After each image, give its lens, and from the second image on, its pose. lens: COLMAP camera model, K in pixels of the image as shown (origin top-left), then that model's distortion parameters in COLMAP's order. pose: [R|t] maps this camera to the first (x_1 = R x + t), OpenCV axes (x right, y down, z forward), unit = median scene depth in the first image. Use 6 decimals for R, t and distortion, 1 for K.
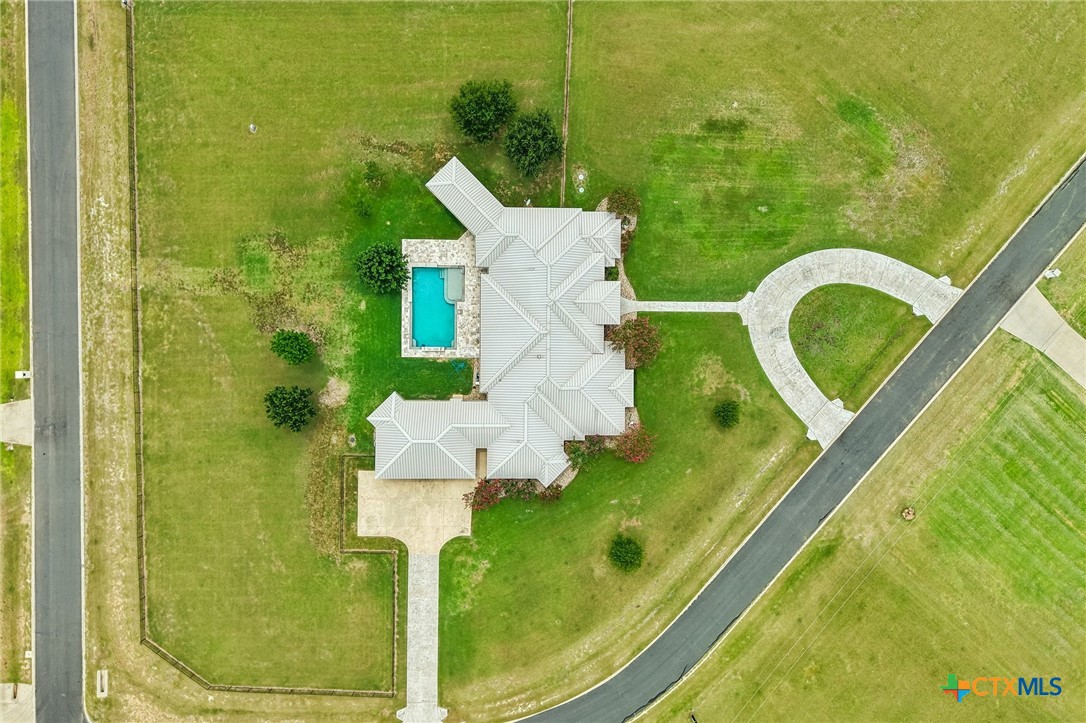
lens RADIAL K [[728.0, 0, 538.9], [0, 728.0, 362.7], [0, 0, 1]] dist [0.029636, -0.029857]
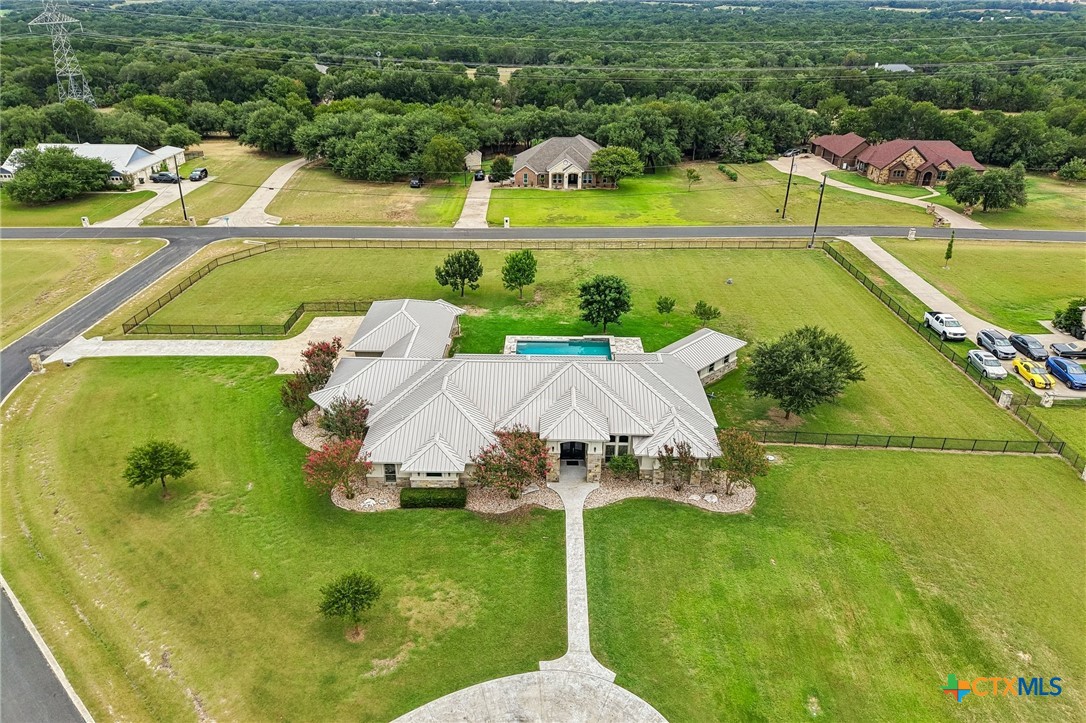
lens RADIAL K [[728.0, 0, 538.9], [0, 728.0, 362.7], [0, 0, 1]] dist [0.029636, -0.029857]
pose [[-0.009023, 0.439756, -0.898072, 0.601864], [-0.999959, -0.003859, 0.008157, -0.054244], [0.000121, 0.898109, 0.439773, 0.636814]]
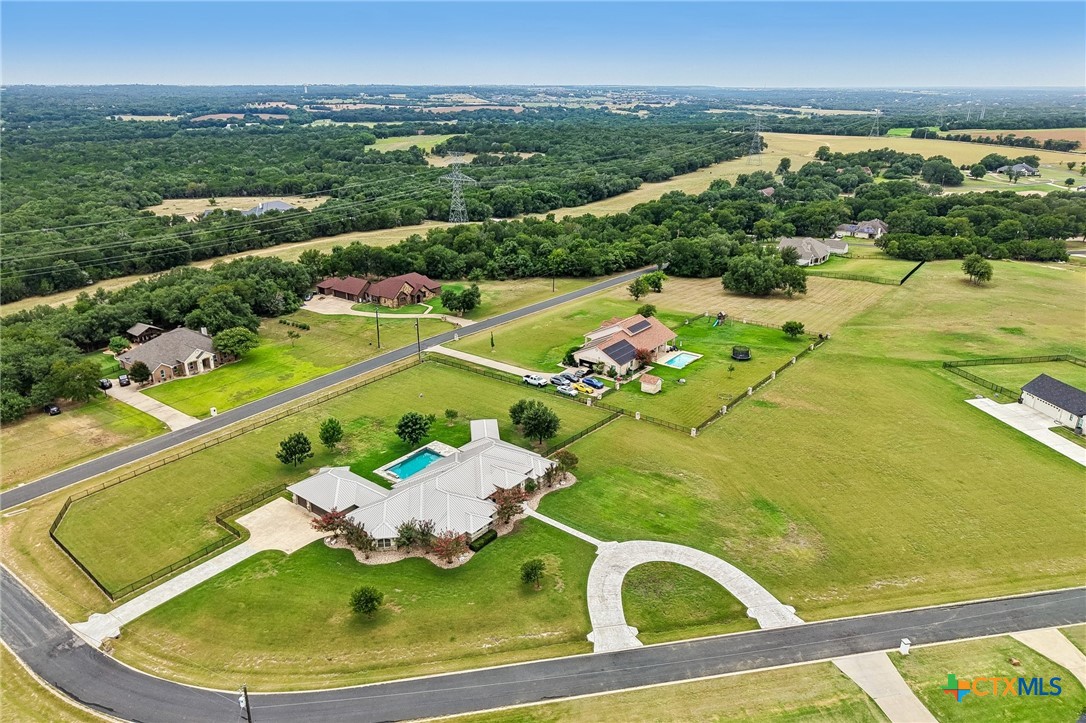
lens RADIAL K [[728.0, 0, 538.9], [0, 728.0, 362.7], [0, 0, 1]] dist [0.029636, -0.029857]
pose [[0.790192, 0.198139, -0.579947, 0.802907], [-0.612543, 0.285783, -0.736966, 0.743546], [0.019717, 0.937587, 0.347192, 0.334123]]
